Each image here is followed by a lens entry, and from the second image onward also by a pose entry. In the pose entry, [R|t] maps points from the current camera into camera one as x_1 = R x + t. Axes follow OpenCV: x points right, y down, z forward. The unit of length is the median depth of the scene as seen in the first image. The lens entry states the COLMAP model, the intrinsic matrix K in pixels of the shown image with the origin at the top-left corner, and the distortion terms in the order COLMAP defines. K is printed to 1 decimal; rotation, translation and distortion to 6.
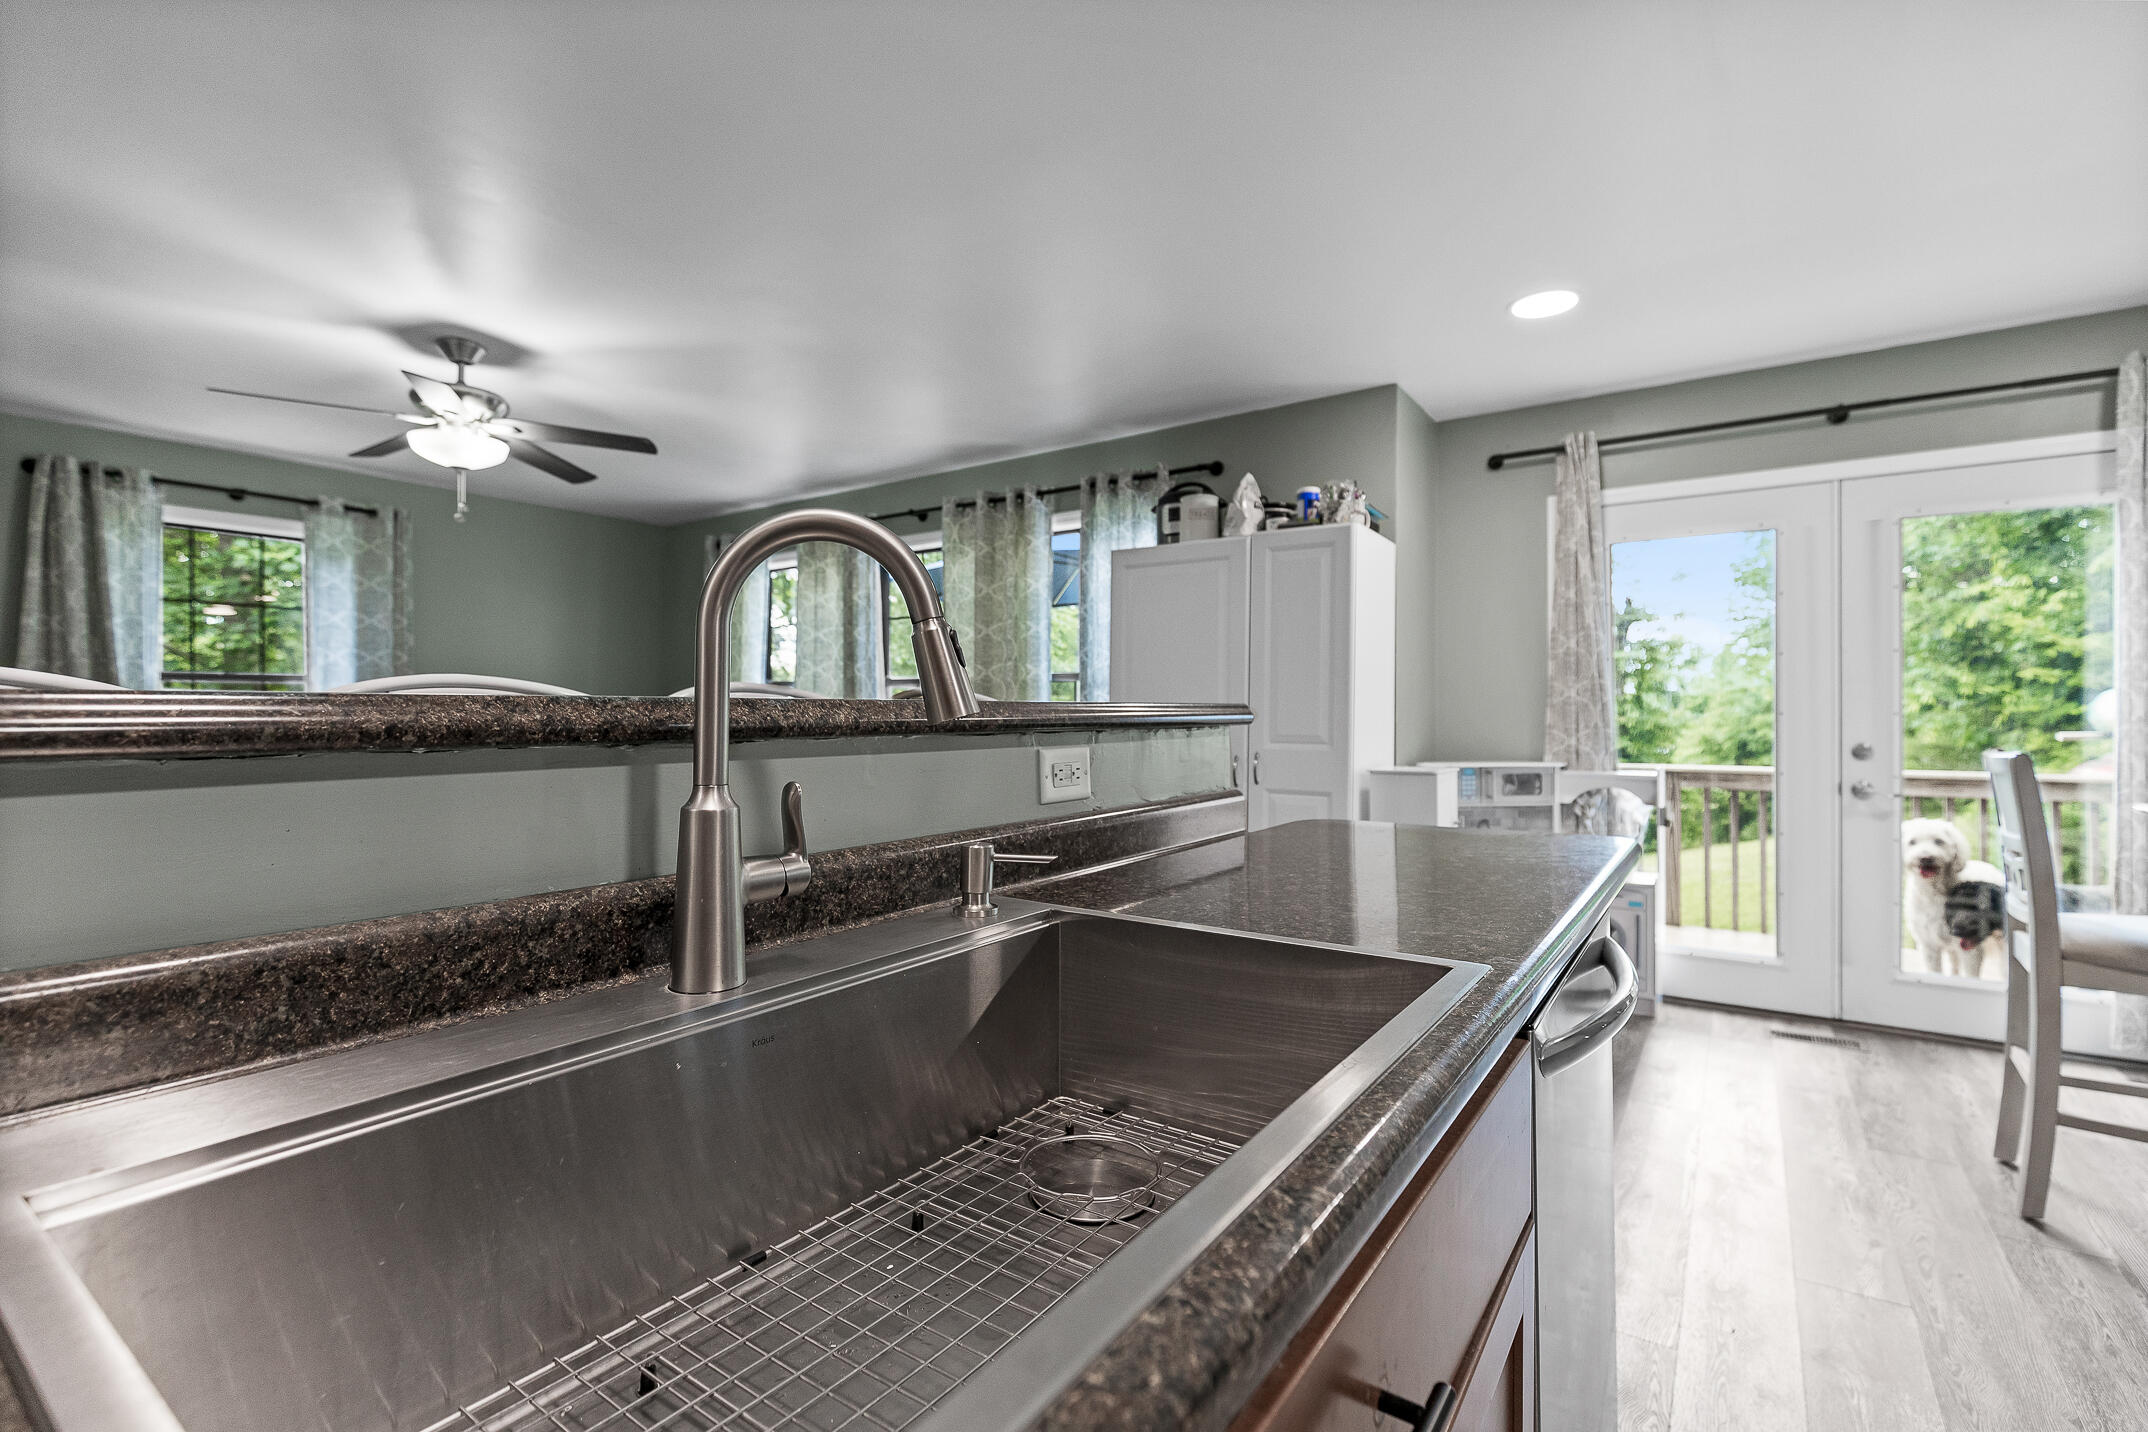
lens RADIAL K [[954.1, 0, 1055.9], [0, 954.1, 720.0], [0, 0, 1]] dist [0.001786, -0.001876]
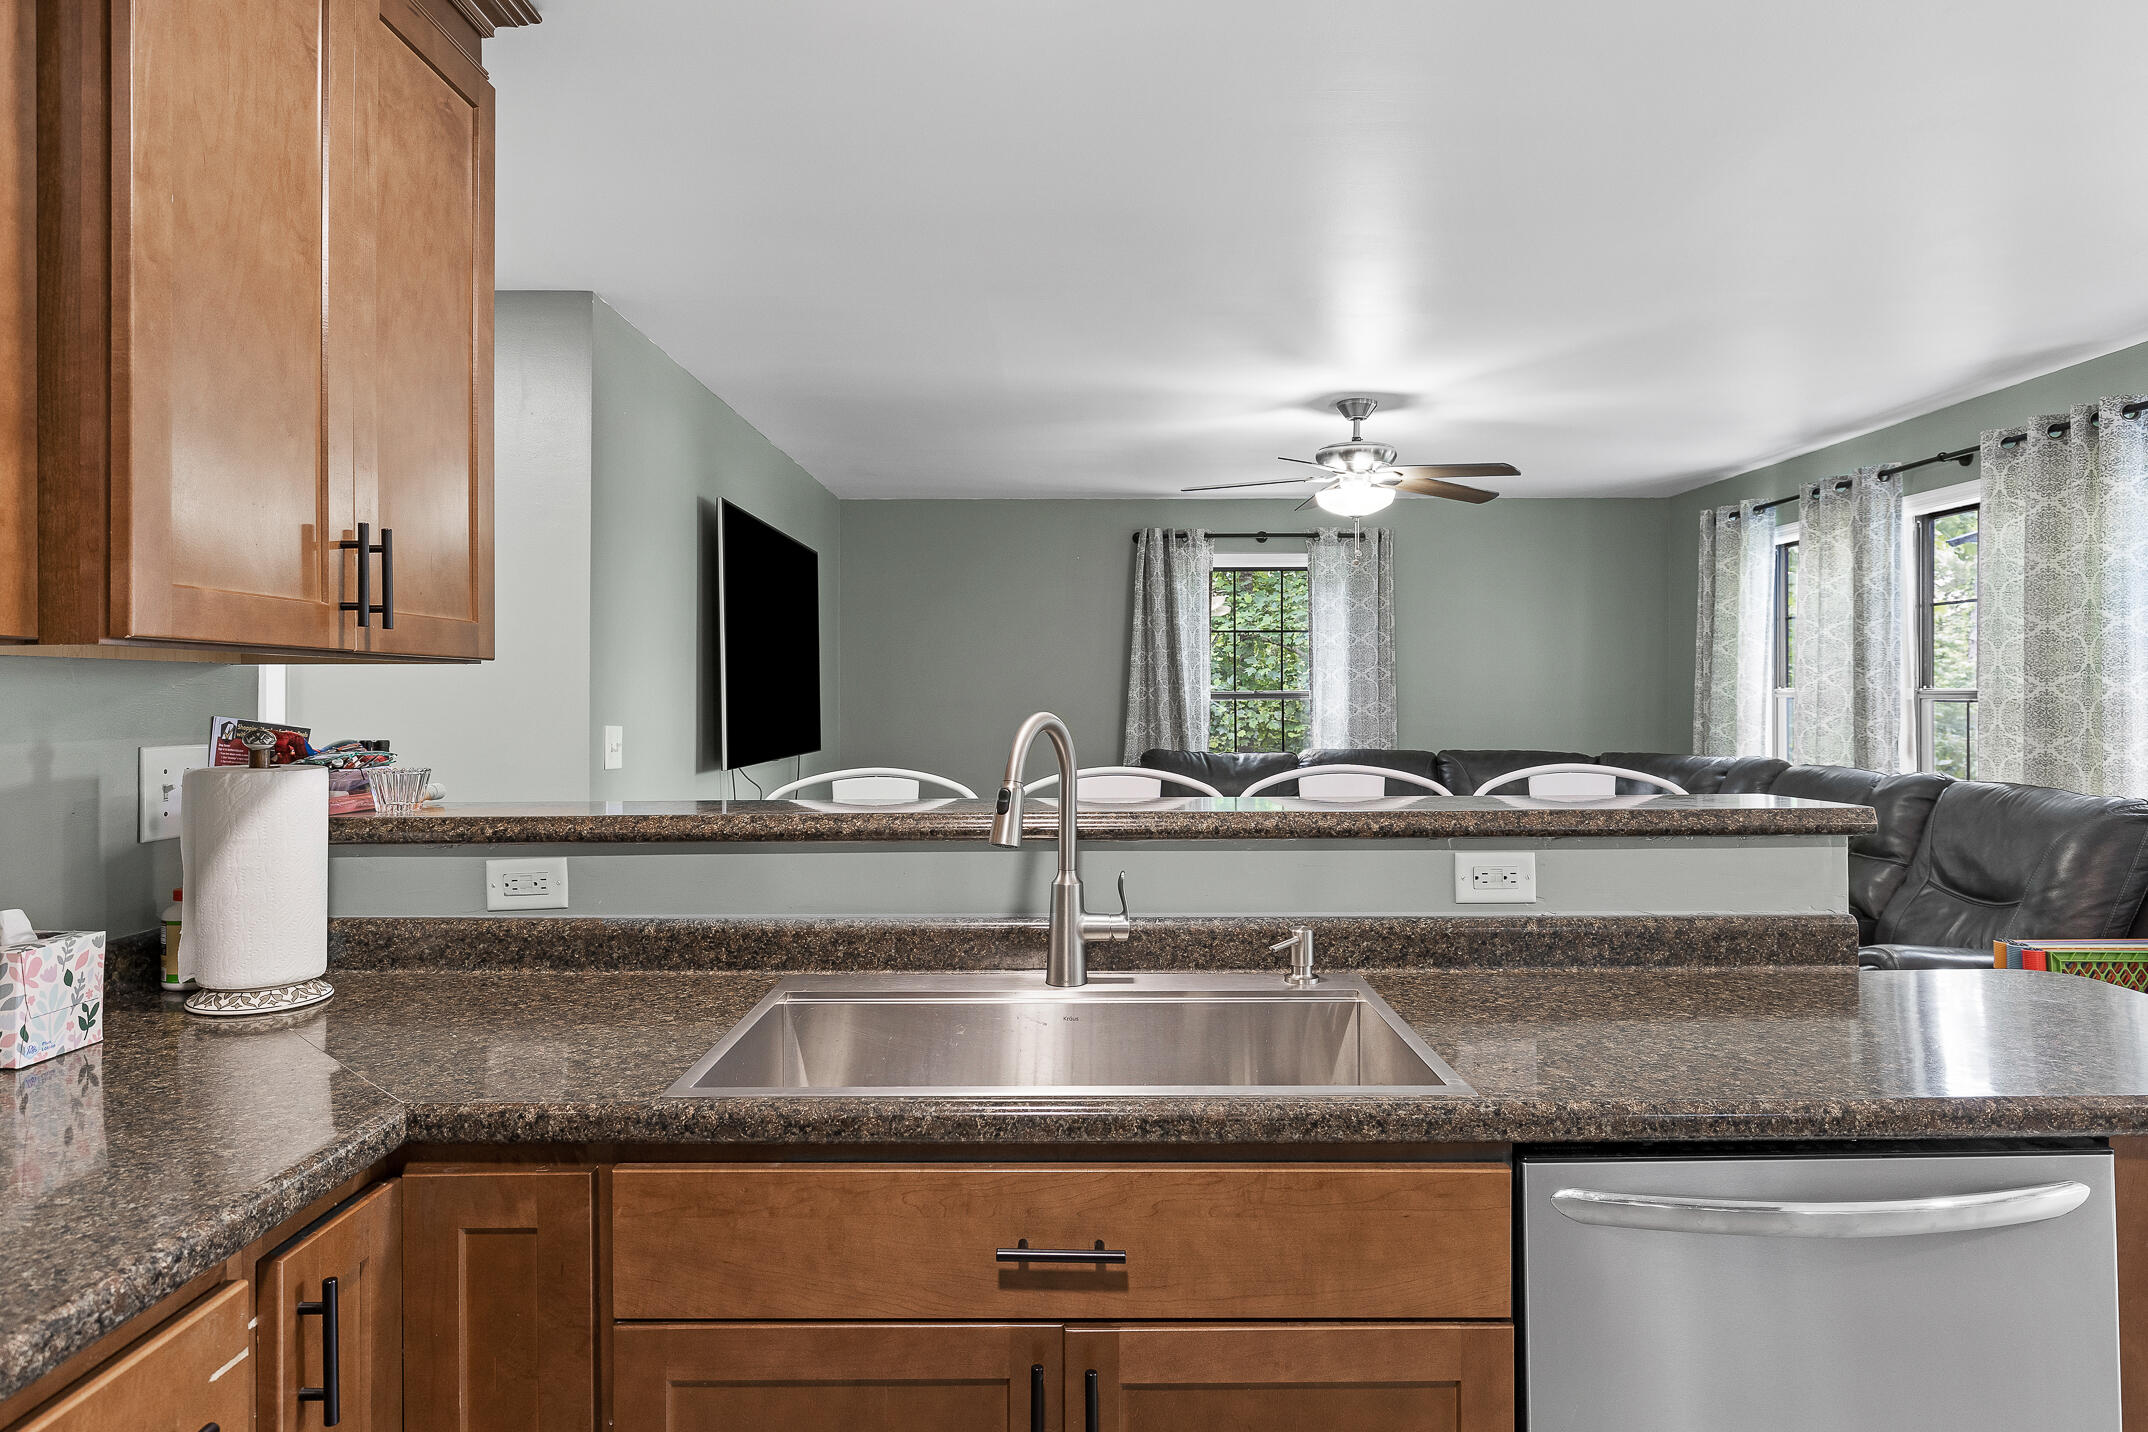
lens RADIAL K [[1262.8, 0, 1096.9], [0, 1262.8, 687.8], [0, 0, 1]] dist [-0.003427, -0.001404]
pose [[0.588964, -0.005676, -0.808139, 0.272747], [-0.003335, 0.999950, -0.009454, -0.043165], [0.808153, 0.008263, 0.588915, -0.058227]]
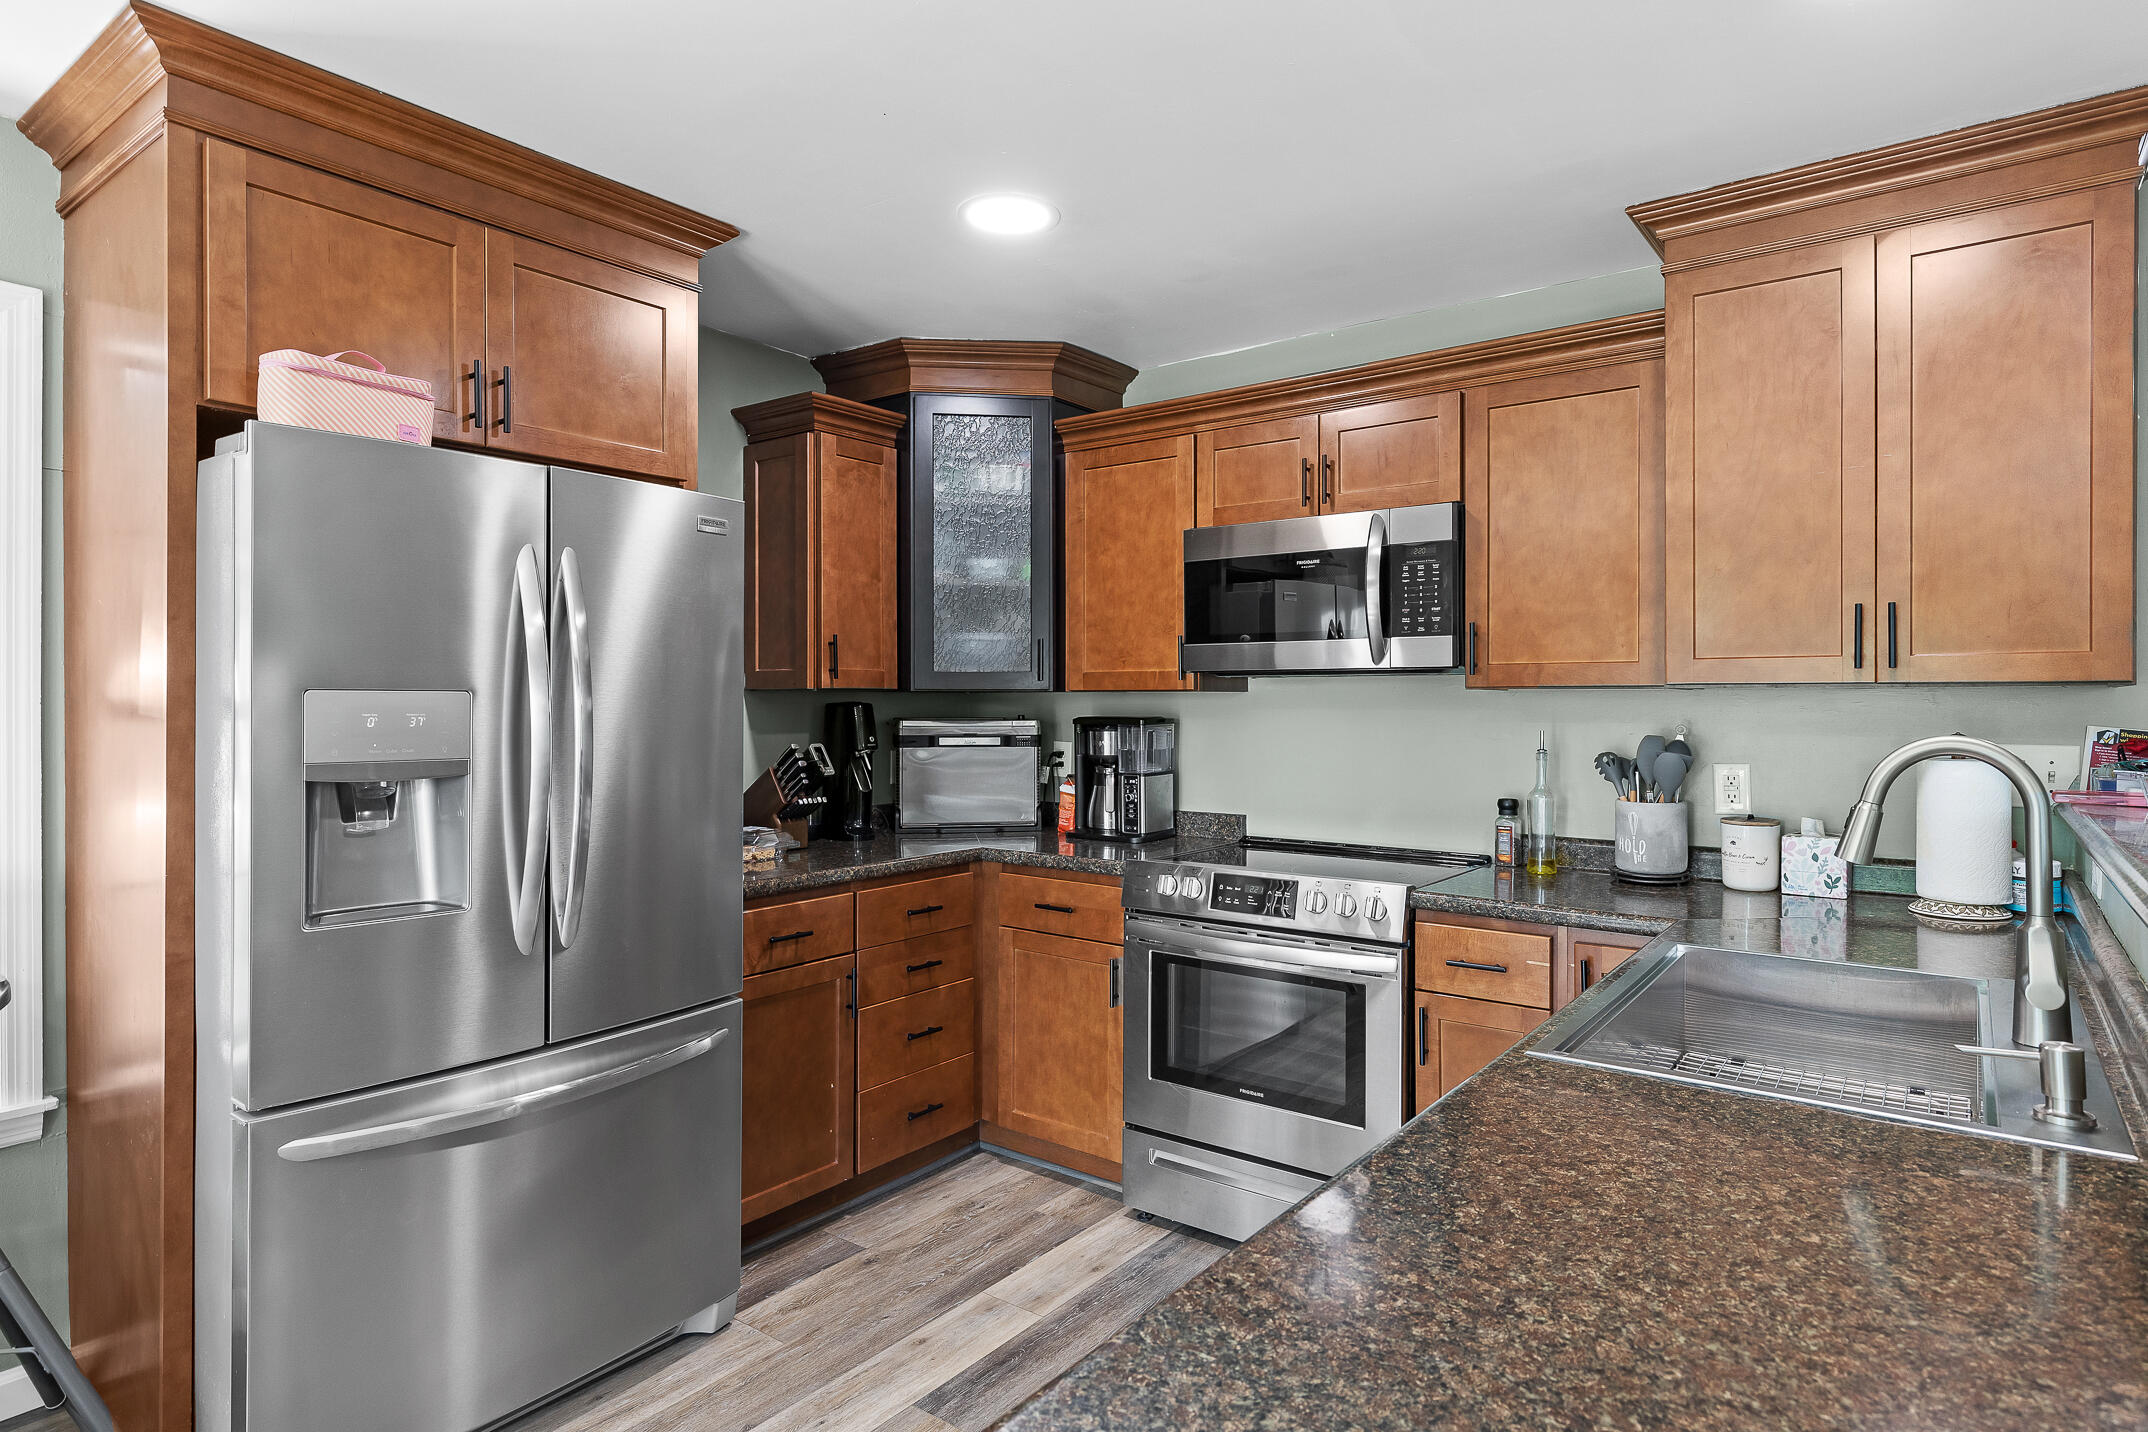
lens RADIAL K [[1171.8, 0, 1066.5], [0, 1171.8, 700.2], [0, 0, 1]] dist [0.005702, -0.000502]
pose [[-0.999500, 0.001451, 0.031590, 0.204786], [0.001625, 0.999984, 0.005491, -0.052146], [-0.031581, 0.005540, -0.999486, 0.519833]]
